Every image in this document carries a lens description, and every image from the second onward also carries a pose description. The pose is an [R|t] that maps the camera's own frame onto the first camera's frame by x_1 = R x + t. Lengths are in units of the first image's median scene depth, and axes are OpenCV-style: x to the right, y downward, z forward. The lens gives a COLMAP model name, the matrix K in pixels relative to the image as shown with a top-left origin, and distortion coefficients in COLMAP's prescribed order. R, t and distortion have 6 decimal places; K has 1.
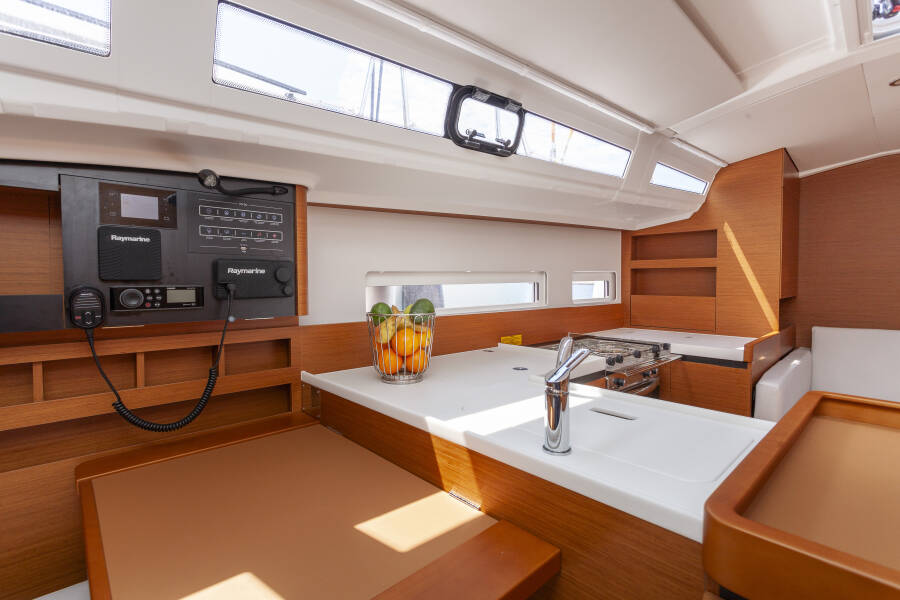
lens RADIAL K [[421.4, 0, 446.3], [0, 421.4, 295.1], [0, 0, 1]] dist [-0.003212, -0.000604]
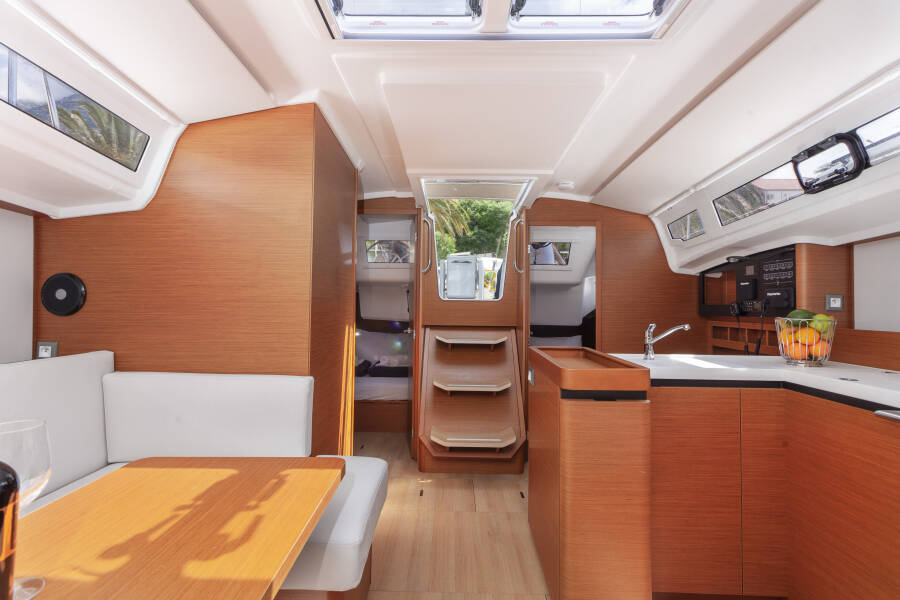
lens RADIAL K [[421.4, 0, 446.3], [0, 421.4, 295.1], [0, 0, 1]] dist [-0.003212, -0.000604]
pose [[-0.685018, -0.025538, -0.728078, 2.011227], [-0.028876, 0.999552, -0.007893, 0.007467], [0.727953, 0.015617, -0.685449, 1.222145]]
